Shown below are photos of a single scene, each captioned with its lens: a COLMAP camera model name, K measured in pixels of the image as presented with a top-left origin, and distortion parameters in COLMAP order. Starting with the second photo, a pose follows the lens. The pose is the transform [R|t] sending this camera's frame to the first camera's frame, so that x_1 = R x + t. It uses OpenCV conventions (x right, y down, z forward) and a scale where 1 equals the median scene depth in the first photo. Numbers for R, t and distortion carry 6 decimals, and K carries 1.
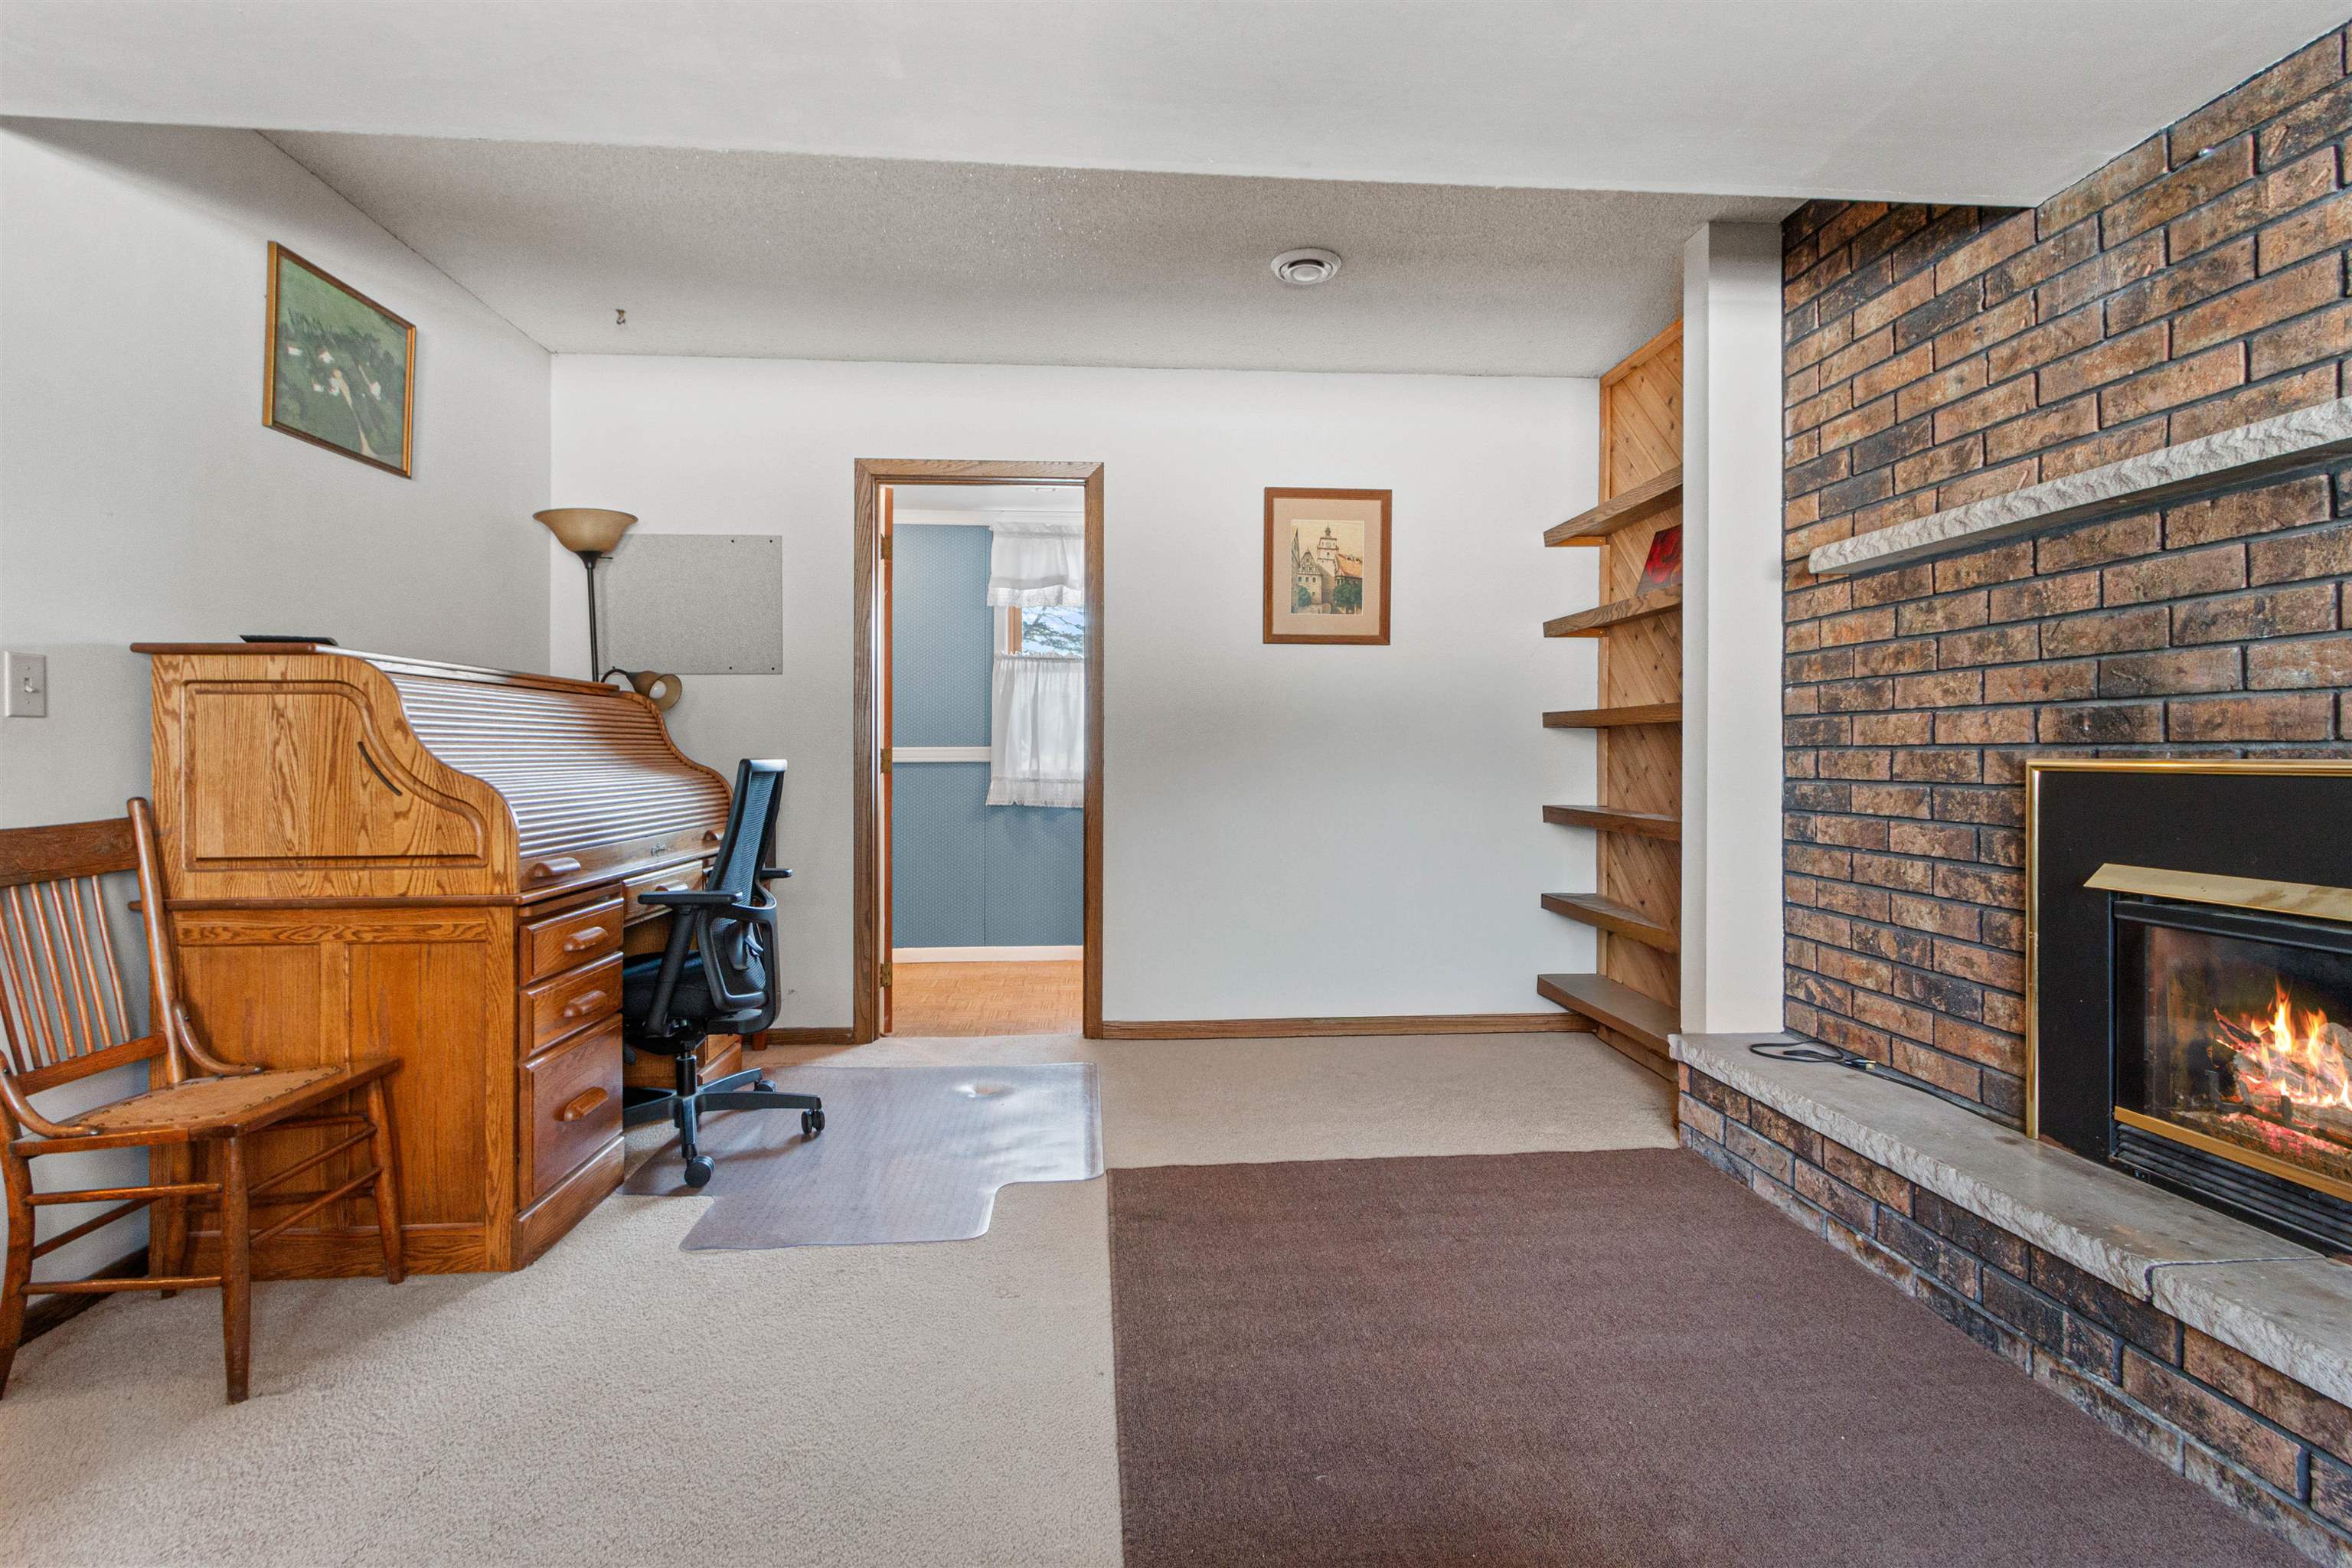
lens RADIAL K [[1162.0, 0, 1175.9], [0, 1162.0, 765.7], [0, 0, 1]] dist [0.012095, -0.001370]
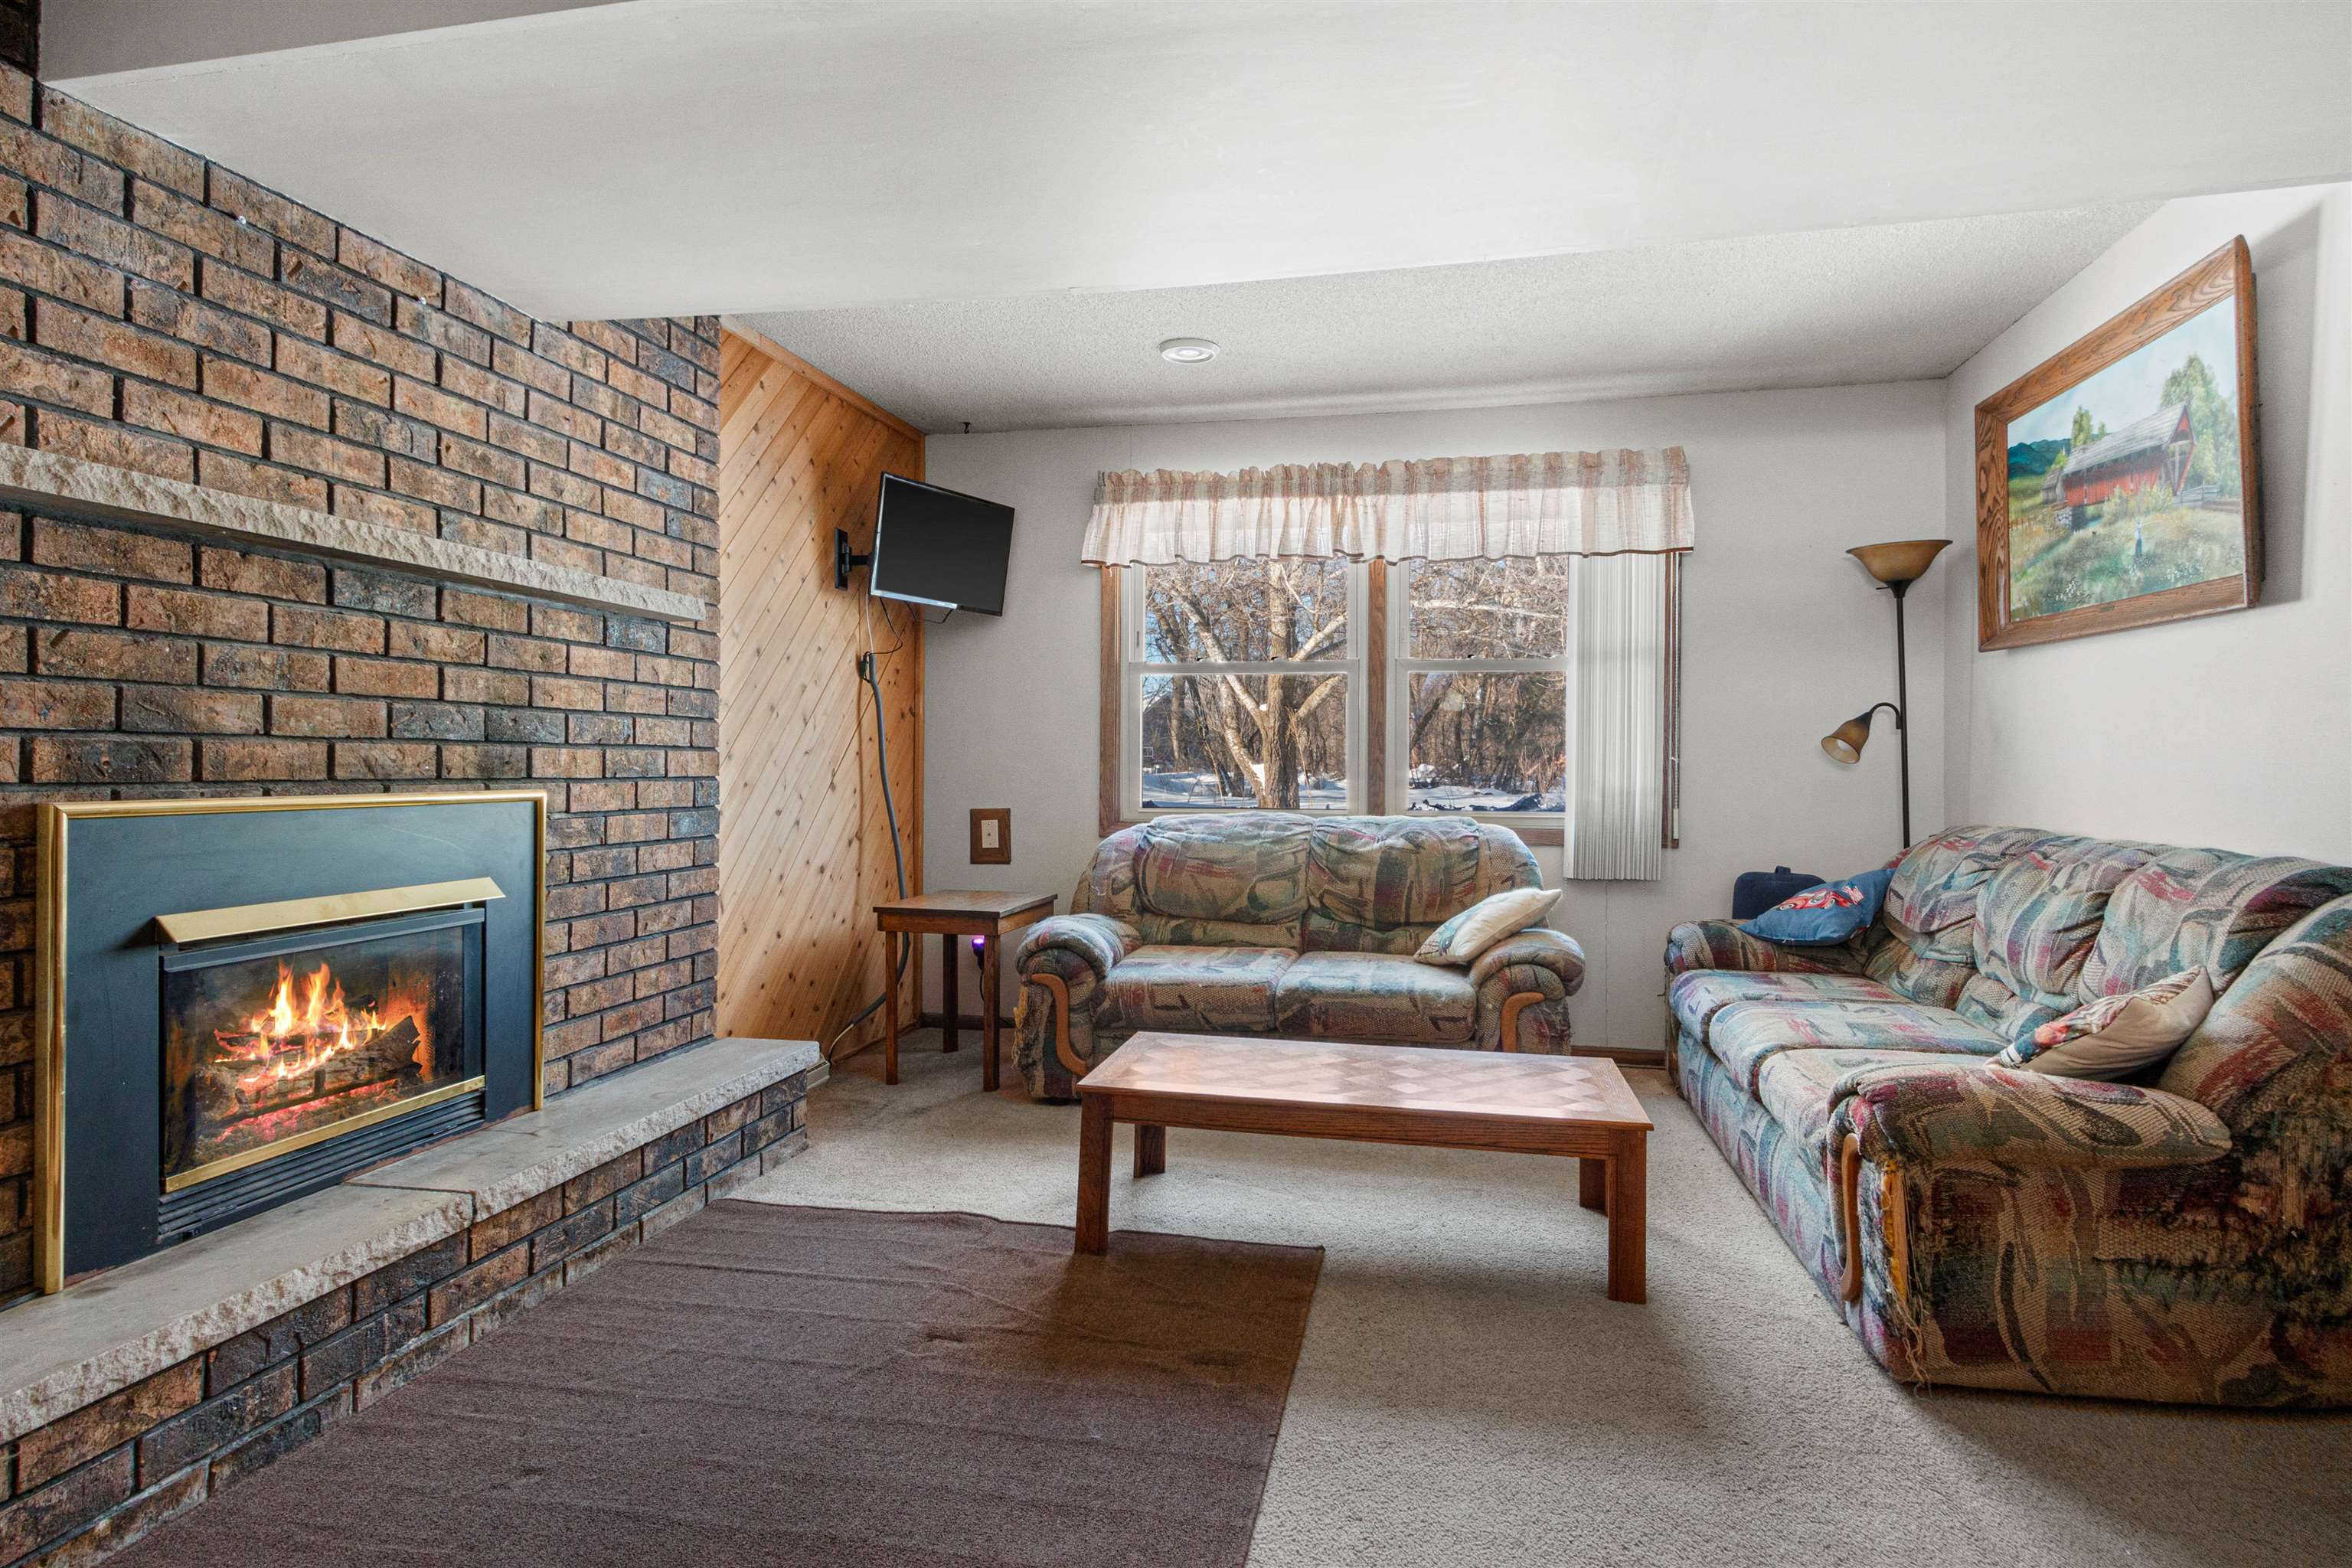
lens RADIAL K [[1187.6, 0, 1177.9], [0, 1187.6, 773.8], [0, 0, 1]] dist [0.004225, 0.000095]
pose [[-0.957699, -0.016099, 0.287322, -0.225665], [-0.011863, 0.999794, 0.016479, -0.052349], [-0.287528, 0.012373, -0.957692, 1.702615]]
